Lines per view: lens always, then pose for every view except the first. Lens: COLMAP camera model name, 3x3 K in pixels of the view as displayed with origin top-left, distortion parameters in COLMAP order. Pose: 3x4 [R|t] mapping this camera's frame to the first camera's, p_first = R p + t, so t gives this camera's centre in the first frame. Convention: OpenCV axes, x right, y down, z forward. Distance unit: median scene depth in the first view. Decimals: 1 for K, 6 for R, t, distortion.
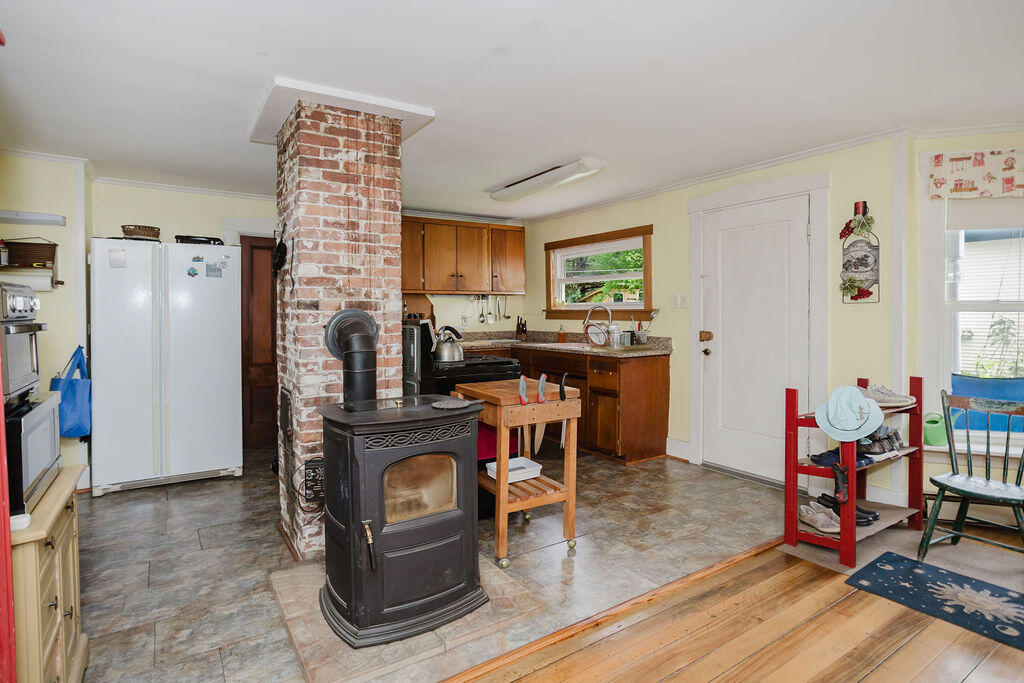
lens RADIAL K [[513.3, 0, 485.3], [0, 513.3, 304.3], [0, 0, 1]] dist [-0.036832, 0.019402]
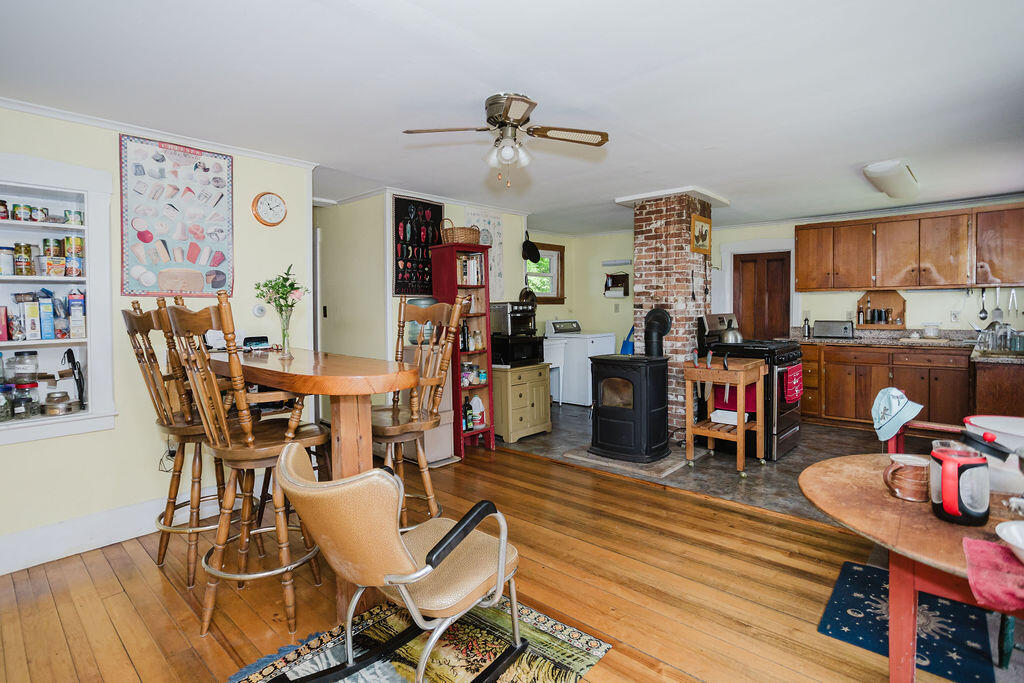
lens RADIAL K [[513.3, 0, 512.8], [0, 513.3, 291.6], [0, 0, 1]] dist [-0.036832, 0.019402]
pose [[0.261300, -0.023549, -0.964970, 1.339943], [0.019175, 0.999632, -0.019203, -0.023800], [0.965067, -0.013485, 0.261655, 0.016196]]
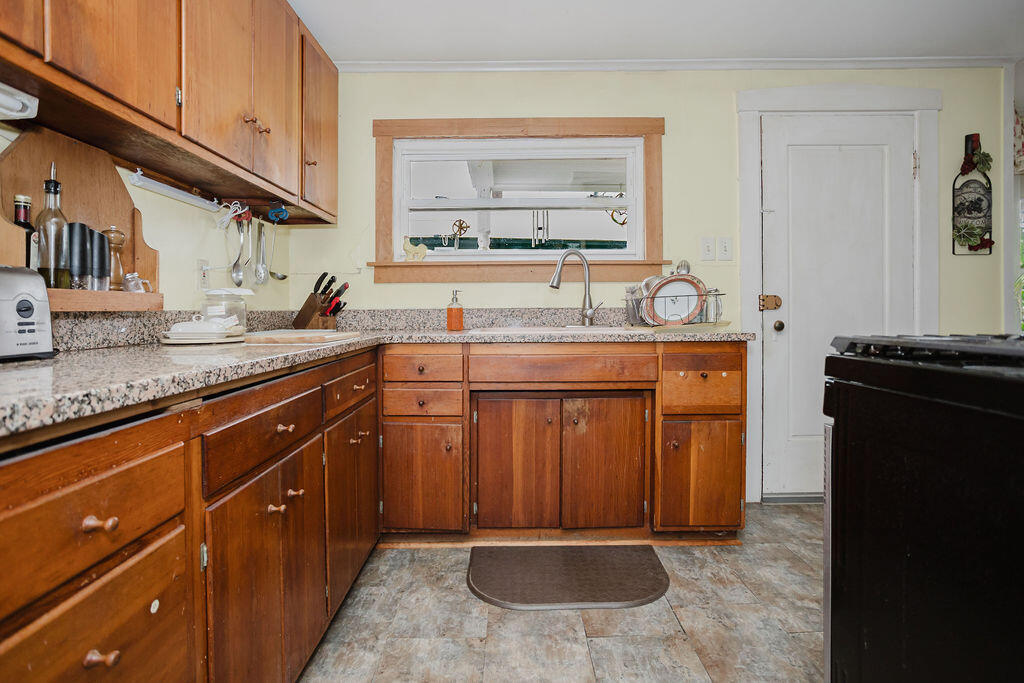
lens RADIAL K [[513.3, 0, 514.5], [0, 513.3, 316.7], [0, 0, 1]] dist [-0.036832, 0.019402]
pose [[0.544330, -0.013405, 0.838764, -0.452282], [-0.009089, 0.999719, 0.021876, 0.105089], [-0.838822, -0.019531, 0.544056, 1.382372]]
